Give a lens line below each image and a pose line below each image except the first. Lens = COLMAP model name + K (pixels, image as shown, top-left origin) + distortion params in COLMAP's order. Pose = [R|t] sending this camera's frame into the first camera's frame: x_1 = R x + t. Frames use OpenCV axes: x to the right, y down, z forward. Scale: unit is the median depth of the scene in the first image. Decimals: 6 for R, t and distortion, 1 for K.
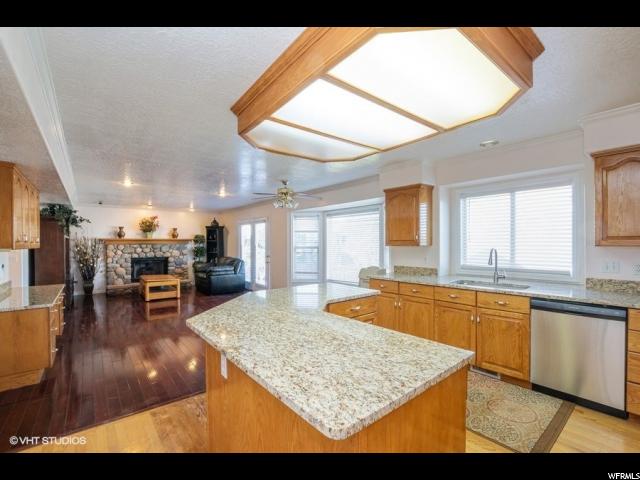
lens RADIAL K [[287.1, 0, 320.2], [0, 287.1, 243.8], [0, 0, 1]] dist [-0.019063, 0.000312]
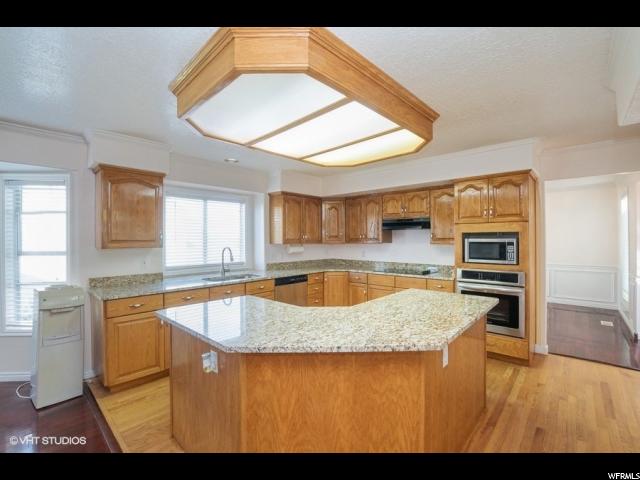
lens RADIAL K [[287.1, 0, 320.2], [0, 287.1, 243.8], [0, 0, 1]] dist [-0.019063, 0.000312]
pose [[-0.125865, 0.000454, 0.992047, -0.725699], [0.017396, 0.999847, 0.001750, 0.007367], [-0.991895, 0.017478, -0.125853, 0.882163]]
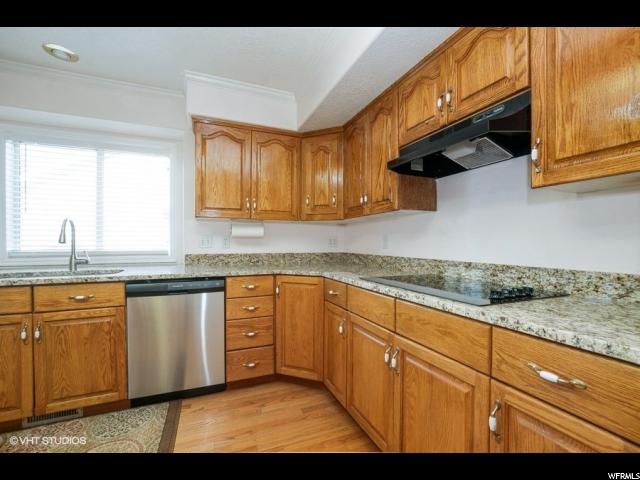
lens RADIAL K [[274.7, 0, 319.8], [0, 274.7, 249.0], [0, 0, 1]] dist [-0.015042, 0.000226]
pose [[0.296988, -0.006813, 0.954857, 0.215638], [0.004678, 0.999973, 0.005680, 0.098065], [-0.954870, 0.002780, 0.297012, 0.307696]]
